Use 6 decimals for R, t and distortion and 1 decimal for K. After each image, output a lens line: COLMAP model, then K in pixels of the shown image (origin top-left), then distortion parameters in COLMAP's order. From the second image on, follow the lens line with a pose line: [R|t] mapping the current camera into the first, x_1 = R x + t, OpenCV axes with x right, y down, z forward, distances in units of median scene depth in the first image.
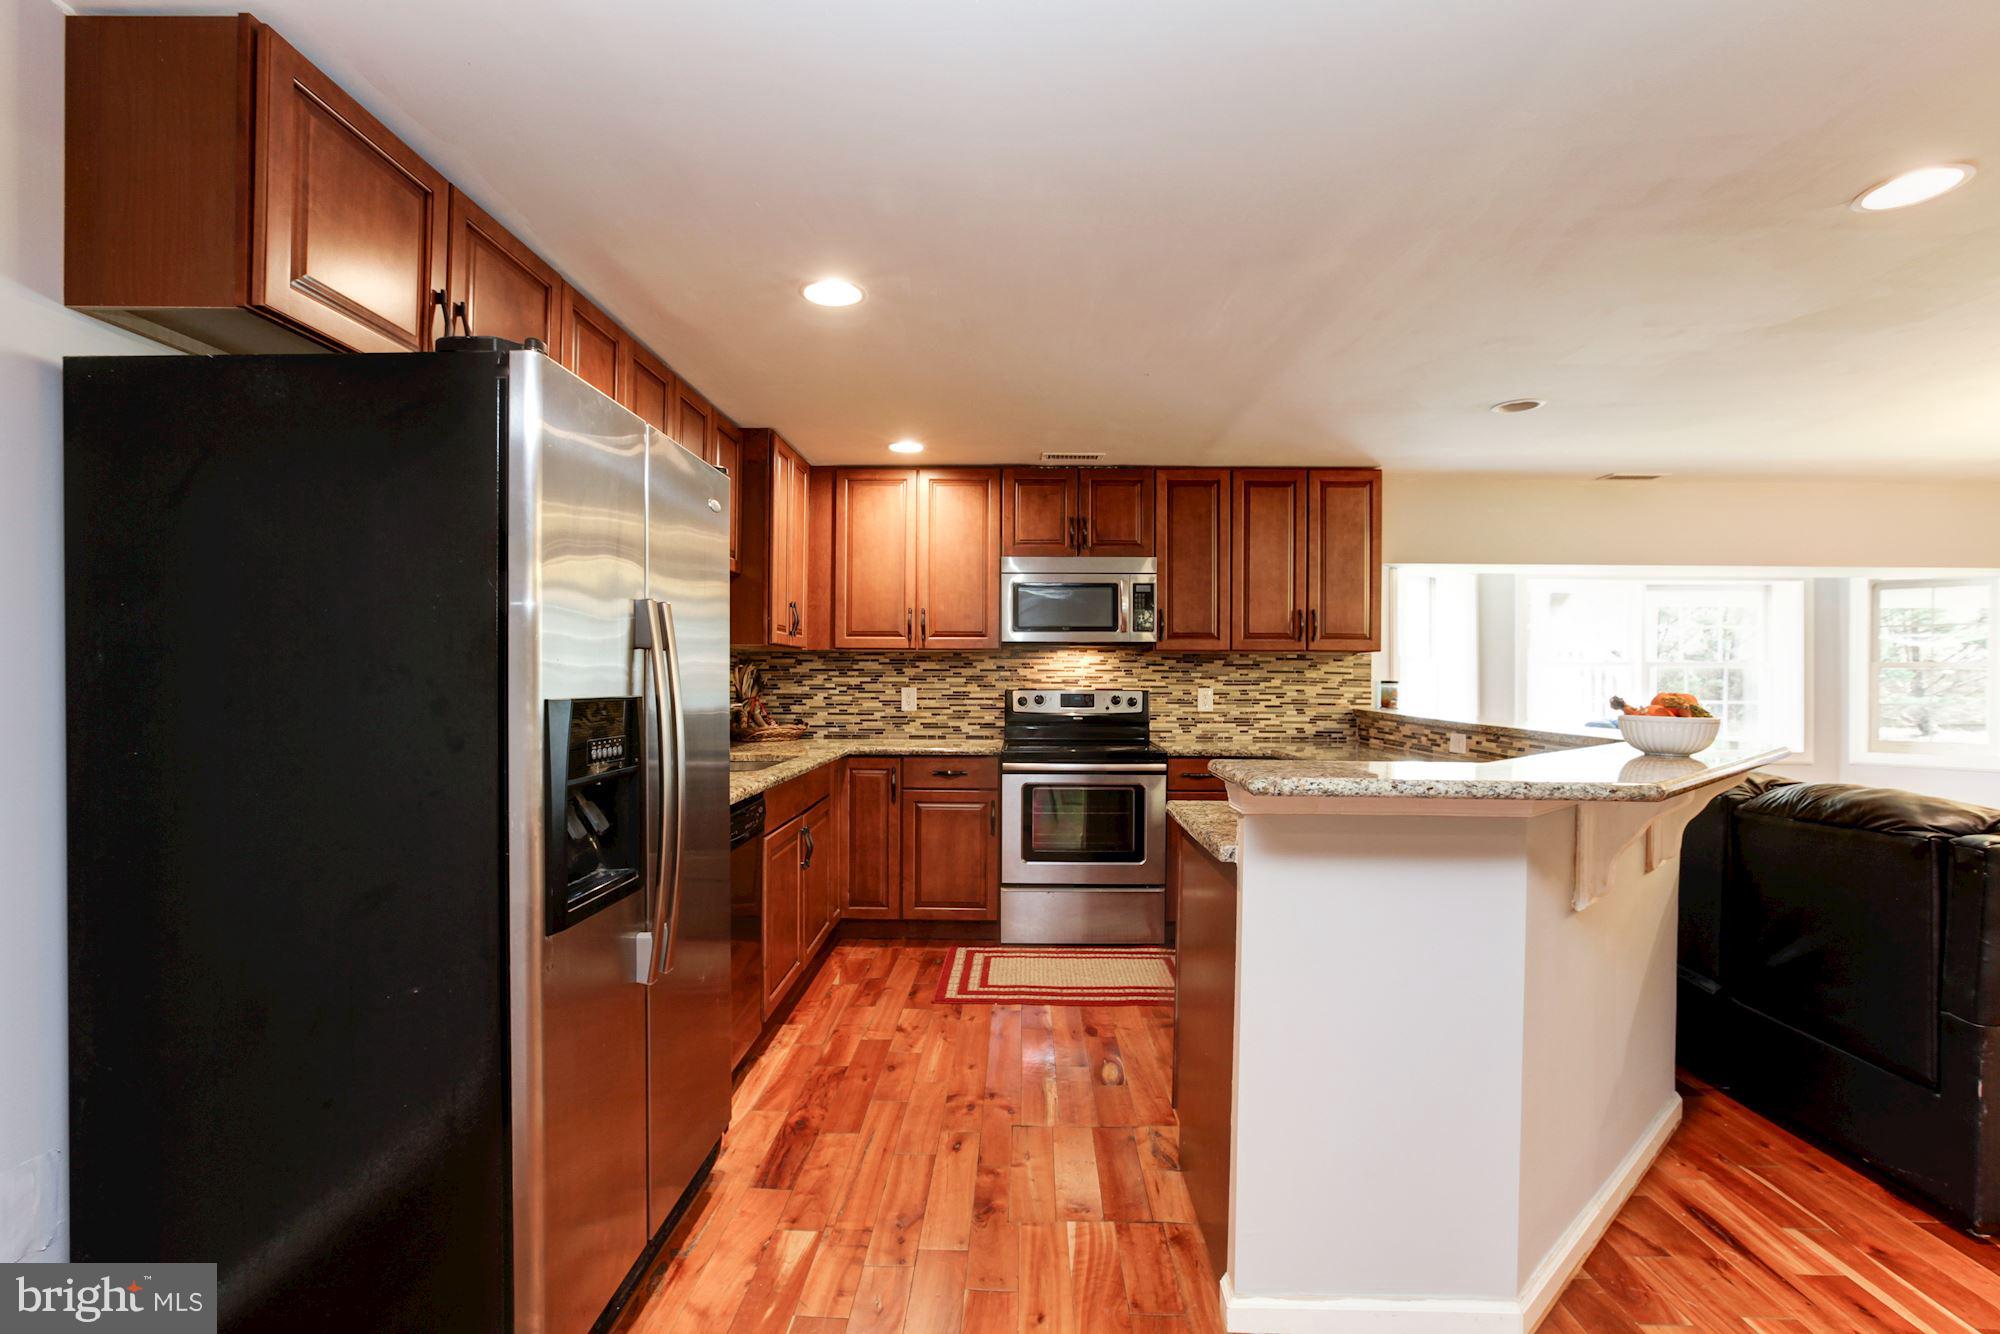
lens RADIAL K [[912.9, 0, 1009.2], [0, 912.9, 673.7], [0, 0, 1]] dist [-0.031062, 0.015281]
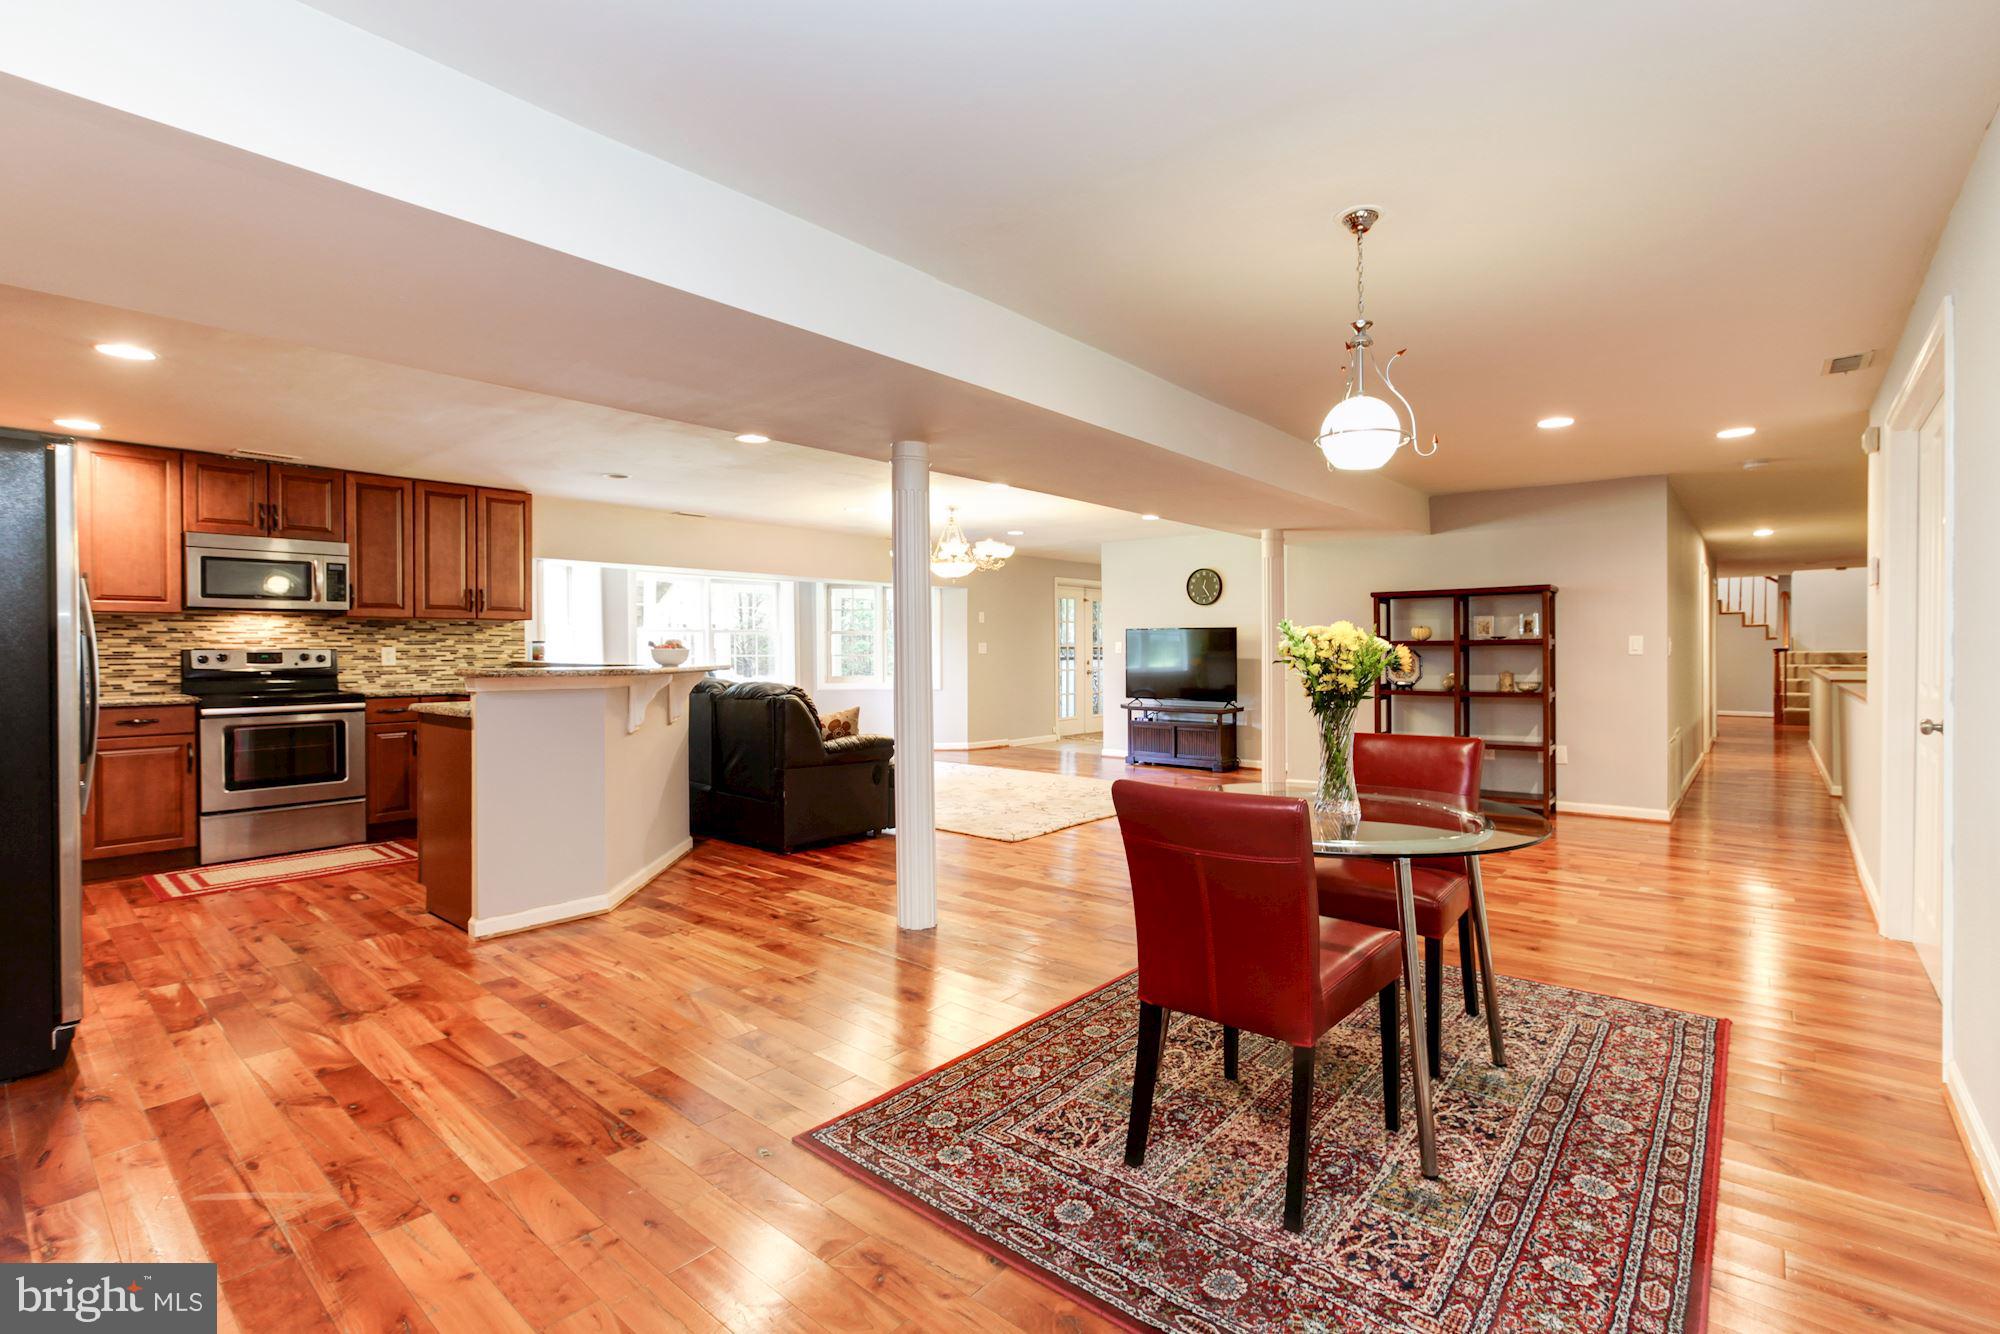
lens RADIAL K [[912.9, 0, 1013.3], [0, 912.9, 661.4], [0, 0, 1]] dist [-0.031062, 0.015281]
pose [[0.631332, -0.018742, 0.775286, -0.222267], [0.004340, 0.999778, 0.020635, 0.014566], [-0.775500, -0.009663, 0.631273, -0.494516]]
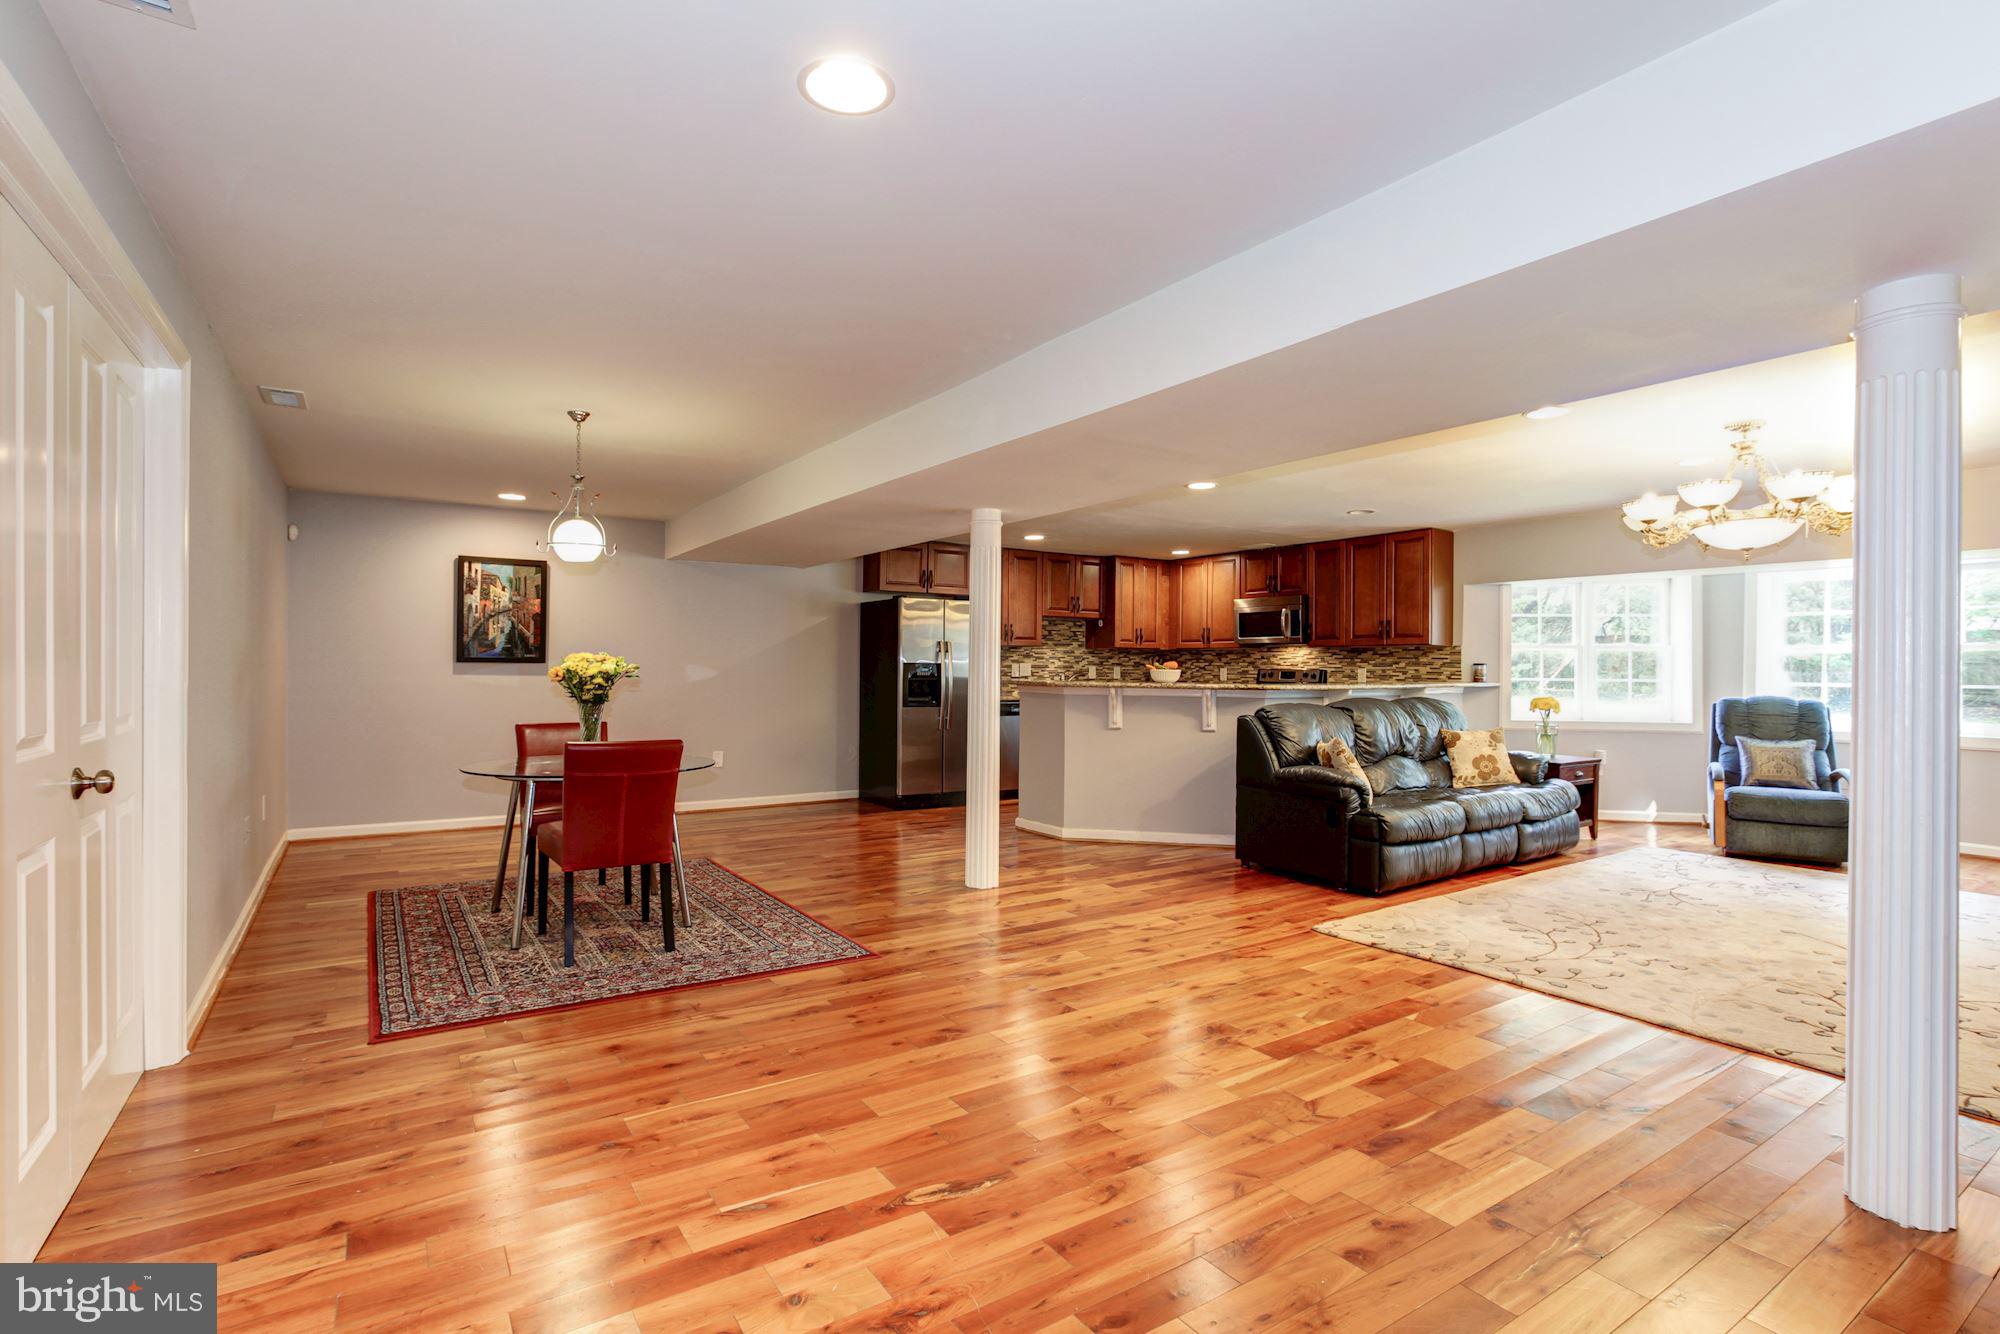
lens RADIAL K [[912.9, 0, 1009.5], [0, 912.9, 665.8], [0, 0, 1]] dist [-0.031062, 0.015281]
pose [[0.590583, -0.002899, -0.806972, 1.221982], [-0.002374, 0.999983, -0.005330, 0.022610], [0.806973, 0.005063, 0.590566, -0.500513]]
